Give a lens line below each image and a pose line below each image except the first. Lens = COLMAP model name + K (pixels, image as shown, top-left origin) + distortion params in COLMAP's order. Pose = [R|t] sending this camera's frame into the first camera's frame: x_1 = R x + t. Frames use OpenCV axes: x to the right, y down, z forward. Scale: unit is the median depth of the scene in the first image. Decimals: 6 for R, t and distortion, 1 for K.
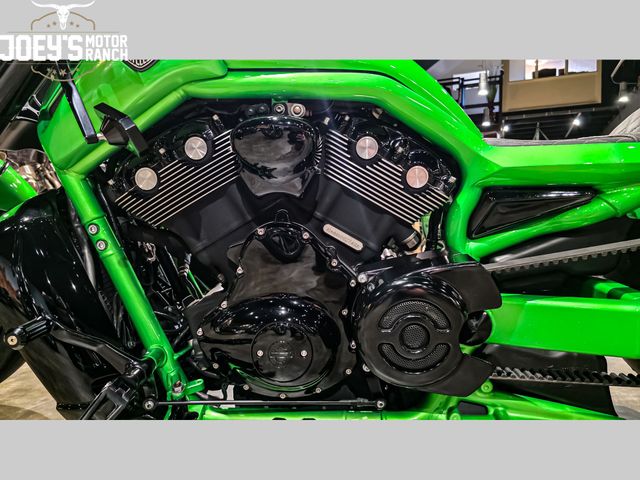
lens RADIAL K [[425.8, 0, 320.0], [0, 425.8, 240.0], [0, 0, 1]] dist [-0.003250, -0.001778]
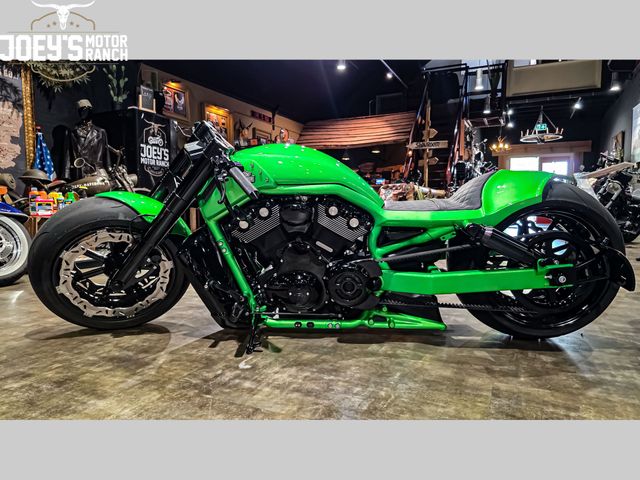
lens RADIAL K [[425.8, 0, 320.0], [0, 425.8, 240.0], [0, 0, 1]] dist [-0.003250, -0.001778]
pose [[0.999136, -0.001185, -0.041541, 0.128946], [0.003796, 0.998017, 0.062825, -0.194058], [0.041384, -0.062928, 0.997160, -1.375516]]
